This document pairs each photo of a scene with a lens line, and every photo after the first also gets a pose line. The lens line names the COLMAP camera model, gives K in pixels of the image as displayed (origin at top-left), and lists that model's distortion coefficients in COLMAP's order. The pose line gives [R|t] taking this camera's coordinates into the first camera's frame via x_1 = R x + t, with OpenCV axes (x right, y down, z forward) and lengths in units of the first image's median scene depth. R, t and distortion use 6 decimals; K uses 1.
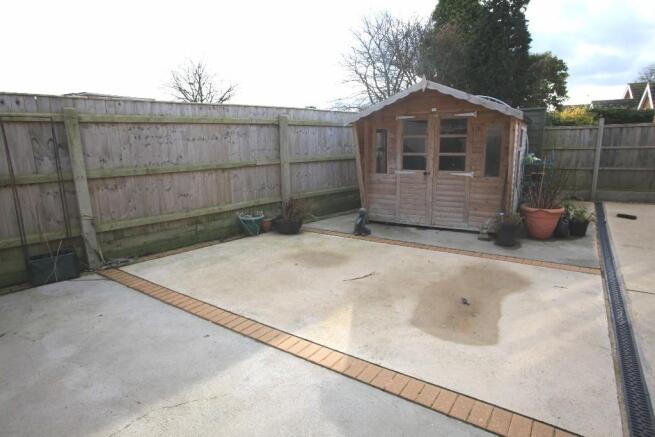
lens RADIAL K [[398.8, 0, 327.5], [0, 398.8, 218.5], [0, 0, 1]] dist [-0.004025, 0.000319]
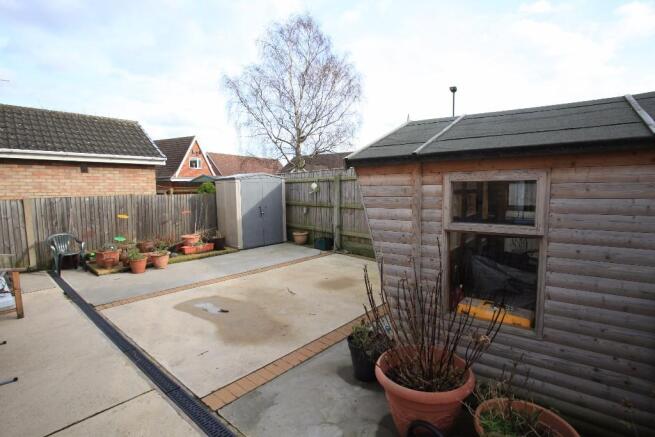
lens RADIAL K [[324.7, 0, 327.5], [0, 324.7, 218.5], [0, 0, 1]] dist [-0.062368, 0.028502]
pose [[-0.134228, 0.117152, -0.984001, 1.140578], [-0.201398, 0.969038, 0.142844, -0.285438], [0.970269, 0.217350, -0.106478, 1.172033]]
